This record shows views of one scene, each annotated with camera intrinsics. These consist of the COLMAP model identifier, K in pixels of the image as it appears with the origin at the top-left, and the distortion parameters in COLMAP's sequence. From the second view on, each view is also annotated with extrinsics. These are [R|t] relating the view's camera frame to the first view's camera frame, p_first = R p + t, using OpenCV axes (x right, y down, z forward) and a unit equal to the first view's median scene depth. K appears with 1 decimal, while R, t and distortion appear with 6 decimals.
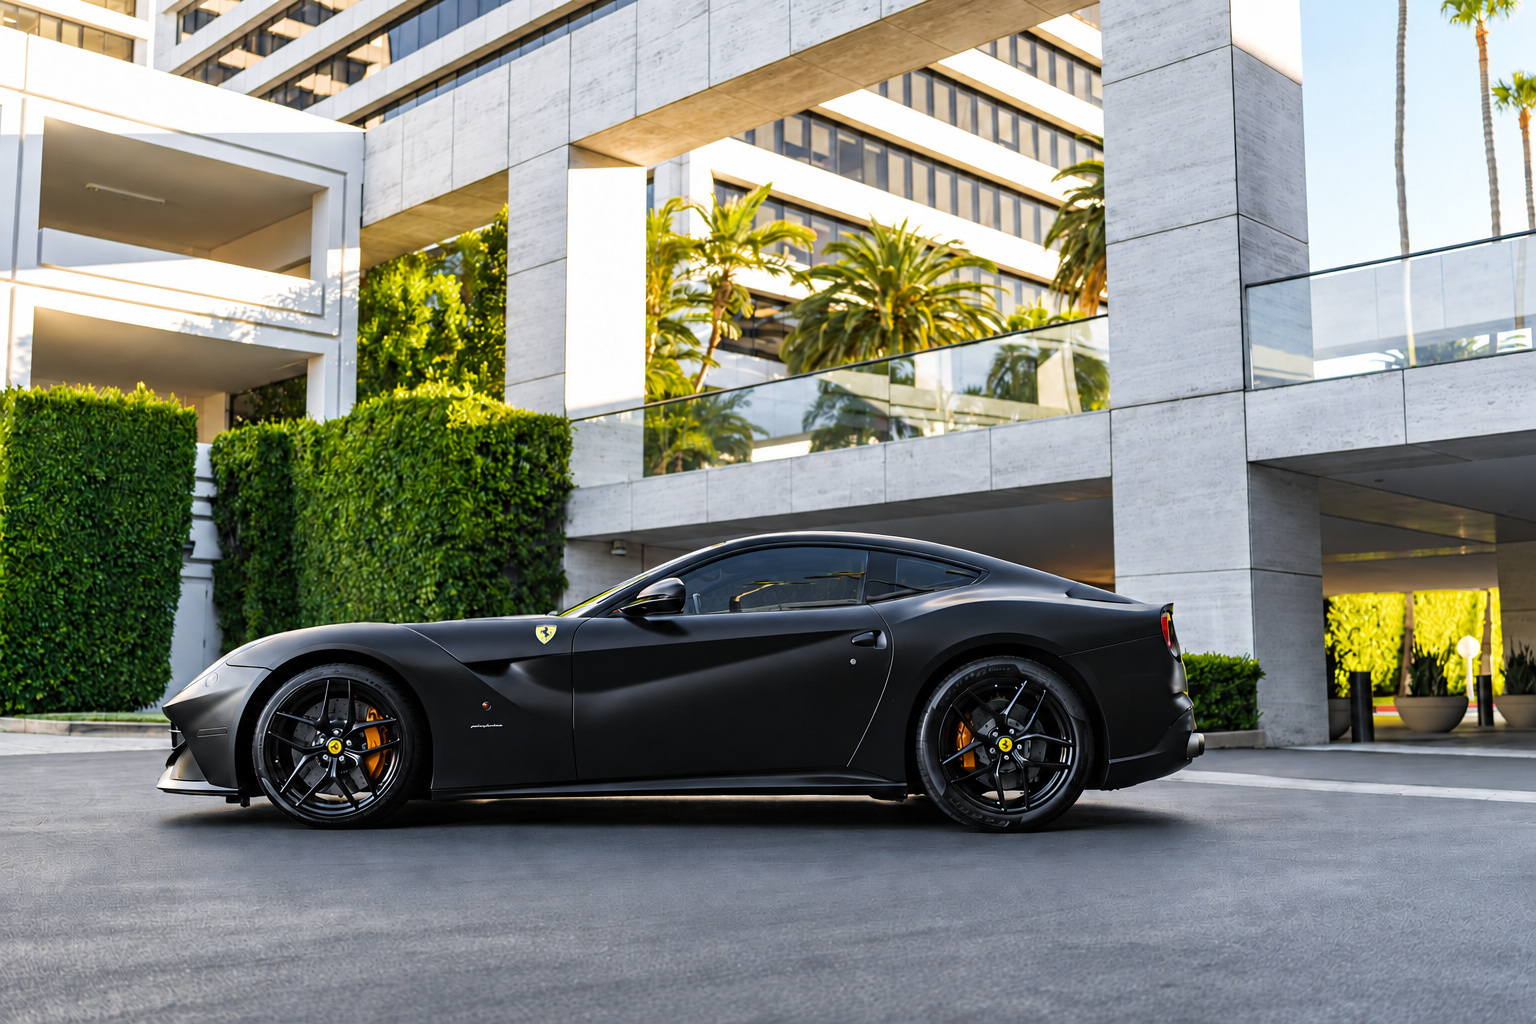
lens RADIAL K [[1554.1, 0, 777.3], [0, 1554.1, 509.7], [0, 0, 1]] dist [-0.002592, 0.014744]
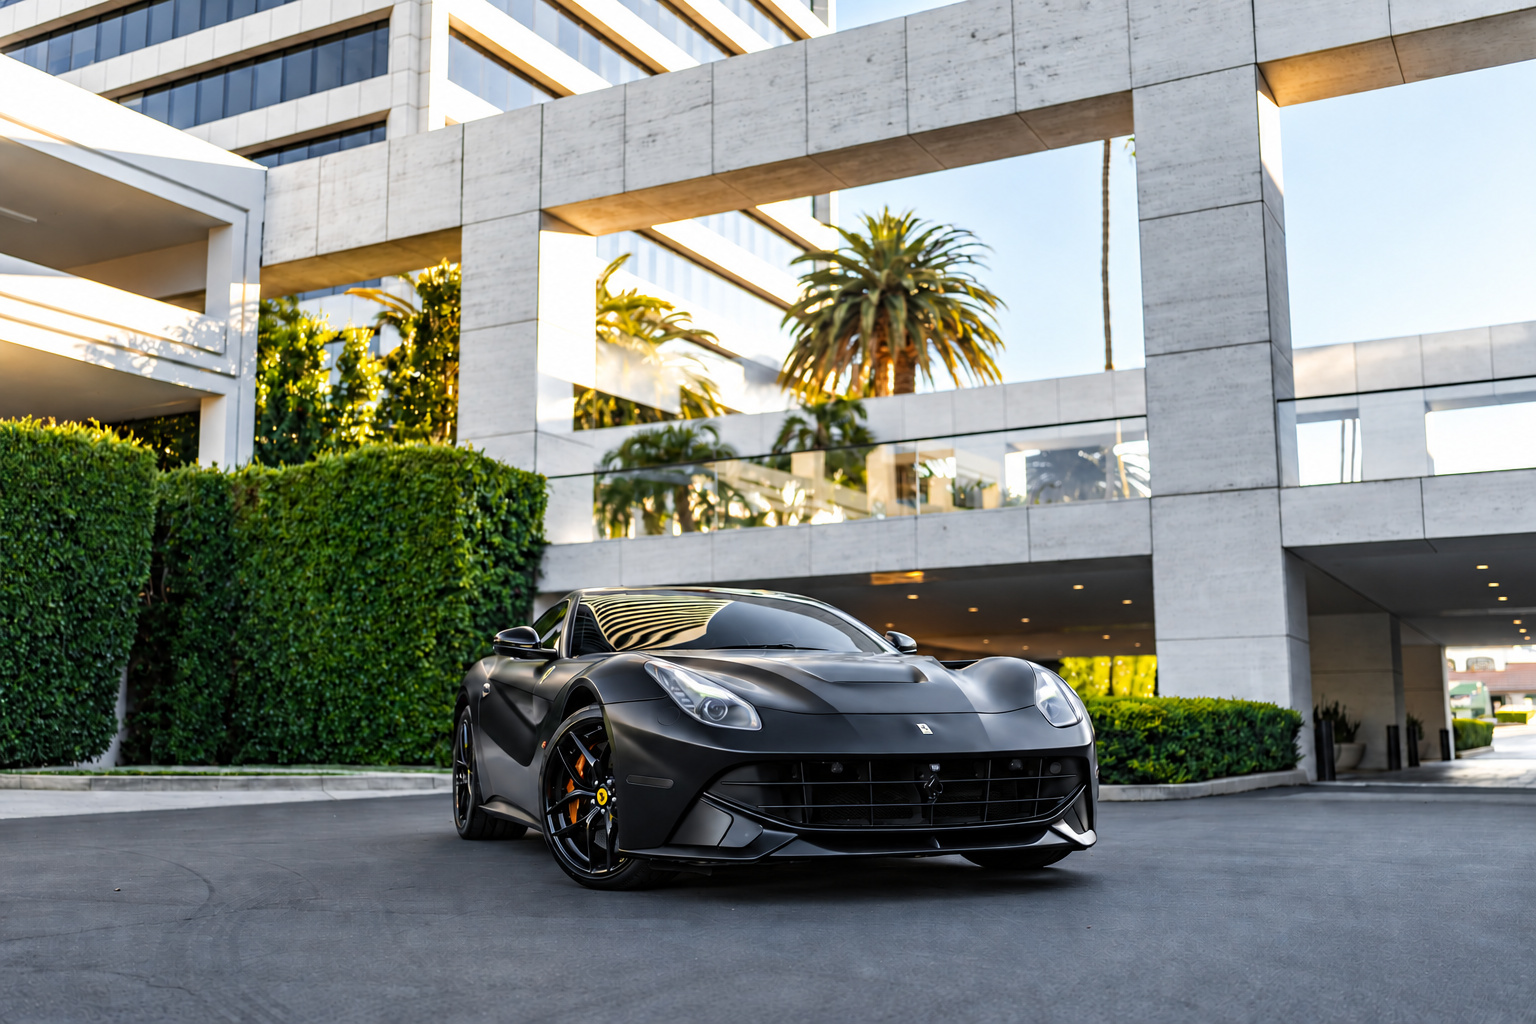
lens RADIAL K [[1554.1, 0, 777.3], [0, 1554.1, 509.7], [0, 0, 1]] dist [-0.002592, 0.014744]
pose [[0.955544, 0.039971, 0.292127, -0.286556], [-0.029434, 0.998751, -0.040378, 0.000500], [-0.293376, 0.029985, 0.955527, -0.025052]]
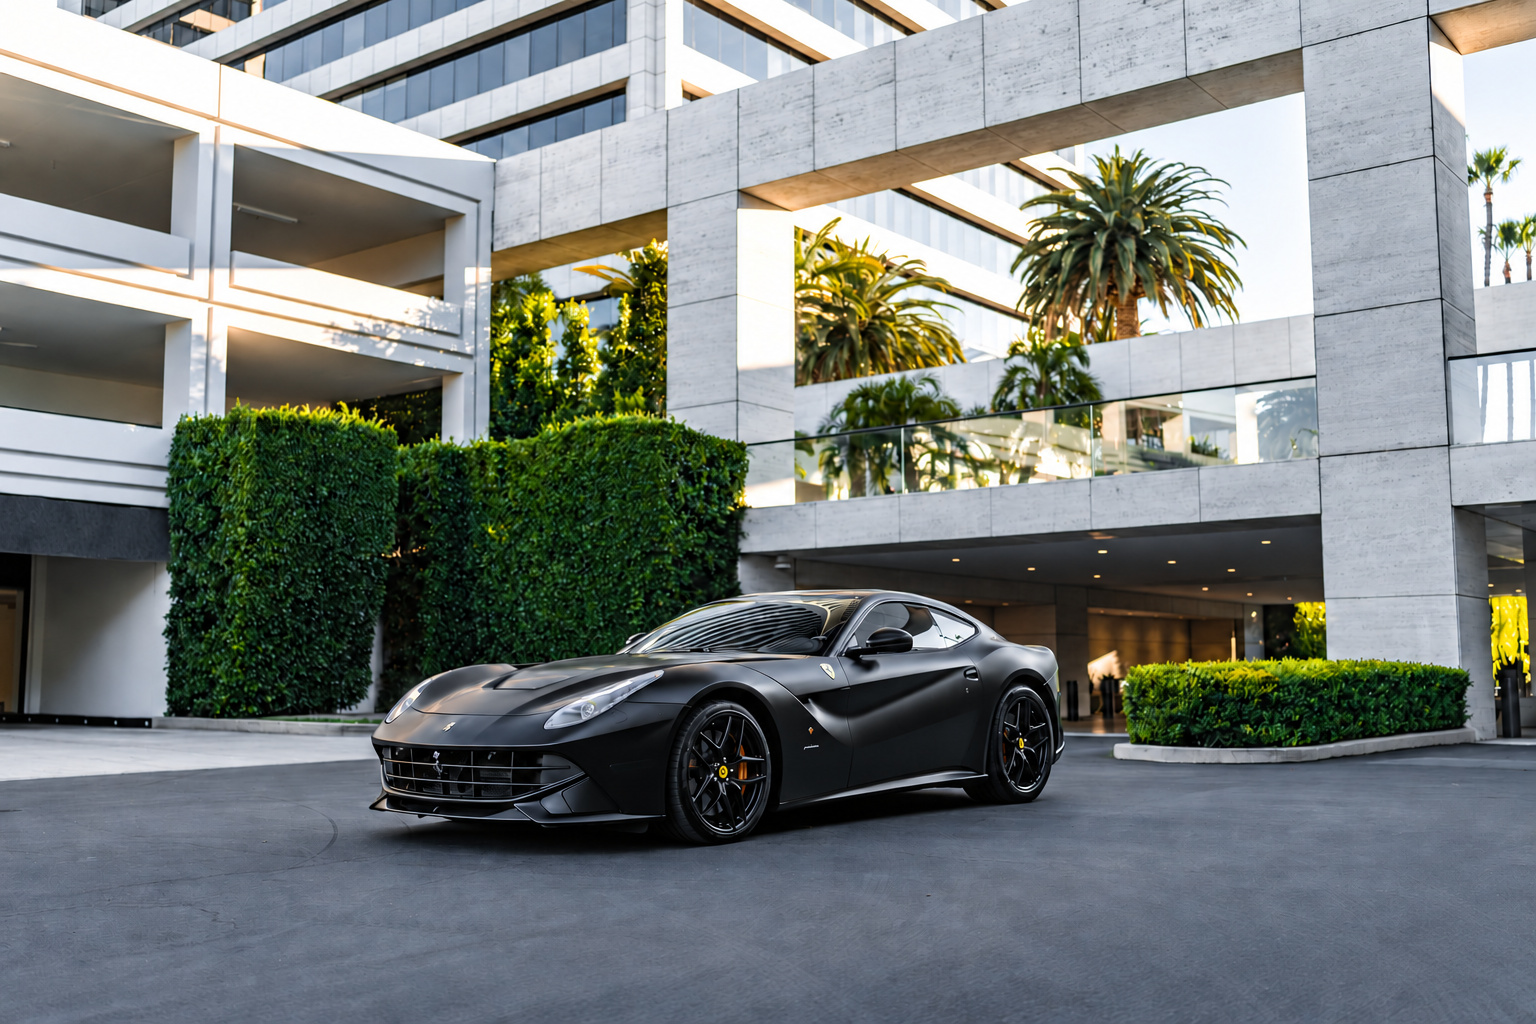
lens RADIAL K [[1554.1, 0, 777.3], [0, 1554.1, 509.7], [0, 0, 1]] dist [-0.002592, 0.014744]
pose [[0.992102, 0.012904, 0.124766, -0.247596], [-0.013634, 0.999895, 0.004995, -0.017889], [-0.124688, -0.006657, 0.992174, -0.087590]]
